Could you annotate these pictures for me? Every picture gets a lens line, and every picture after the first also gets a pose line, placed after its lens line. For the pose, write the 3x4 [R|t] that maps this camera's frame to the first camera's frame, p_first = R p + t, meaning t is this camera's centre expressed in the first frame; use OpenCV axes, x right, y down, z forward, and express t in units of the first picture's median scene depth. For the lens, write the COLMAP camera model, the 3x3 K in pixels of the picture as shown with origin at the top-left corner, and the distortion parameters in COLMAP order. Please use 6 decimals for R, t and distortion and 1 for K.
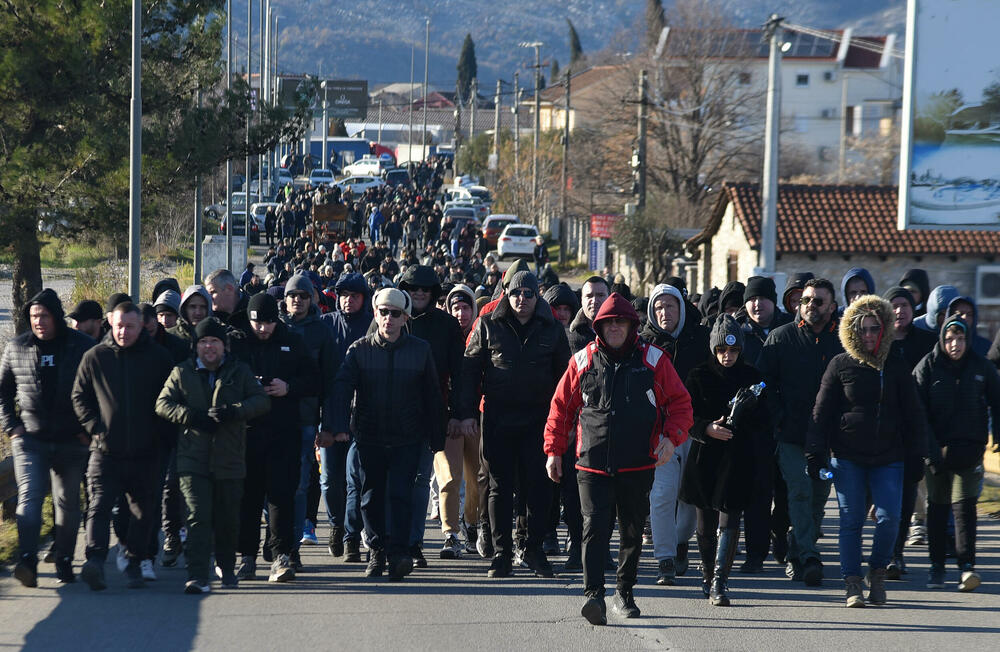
lens RADIAL K [[5844.9, 0, 500.5], [0, 5844.9, 325.5], [0, 0, 1]] dist [-0.777586, 0.000000]
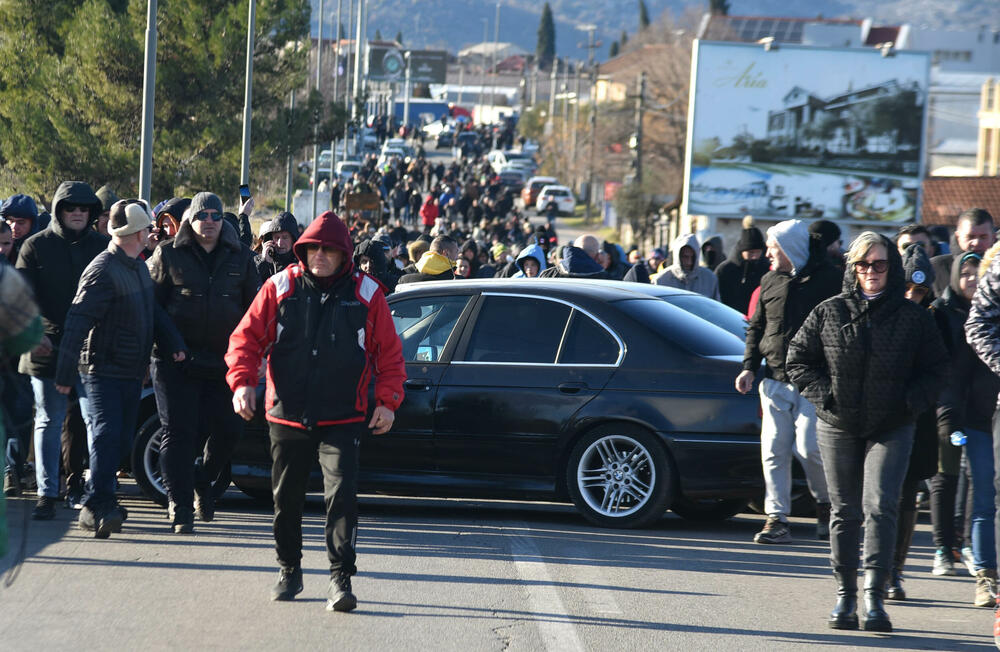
lens RADIAL K [[5844.9, 0, 499.6], [0, 5844.9, 326.4], [0, 0, 1]] dist [-0.777586, 0.000000]
pose [[0.999419, 0.029634, -0.016810, 0.016344], [-0.029472, 0.999518, 0.009797, 0.000391], [0.017092, -0.009296, 0.999811, -0.277613]]
